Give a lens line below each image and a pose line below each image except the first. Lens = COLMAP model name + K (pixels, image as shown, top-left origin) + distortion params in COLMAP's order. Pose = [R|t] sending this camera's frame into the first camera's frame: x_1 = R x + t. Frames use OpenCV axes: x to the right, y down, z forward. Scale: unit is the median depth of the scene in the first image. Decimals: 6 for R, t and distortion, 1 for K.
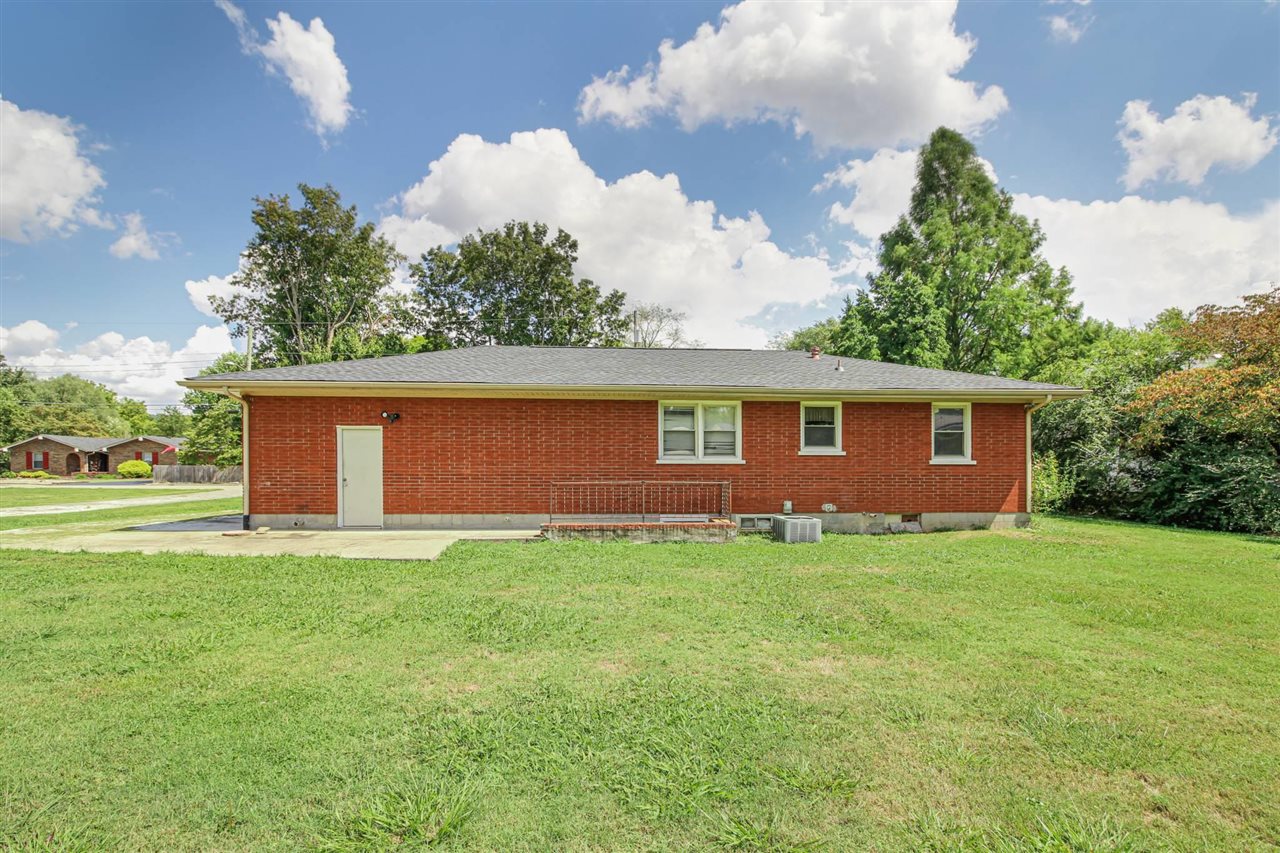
lens RADIAL K [[624.6, 0, 641.8], [0, 624.6, 440.2], [0, 0, 1]] dist [-0.004295, -0.000138]
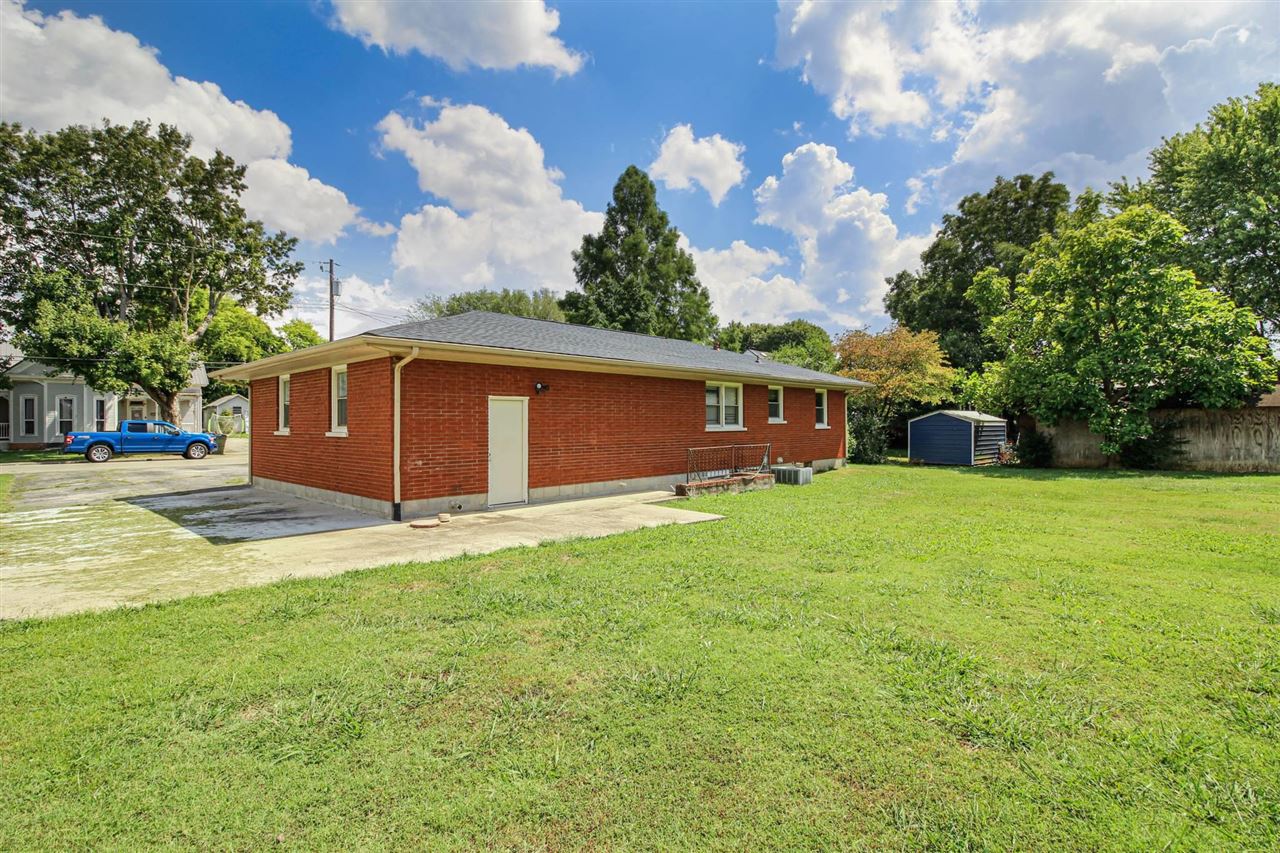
lens RADIAL K [[624.6, 0, 638.2], [0, 624.6, 414.2], [0, 0, 1]] dist [-0.004295, -0.000138]
pose [[0.738058, 0.002334, 0.674733, -0.937298], [-0.009748, 0.999927, 0.007203, -0.005005], [-0.674667, -0.011894, 0.738027, 0.176736]]
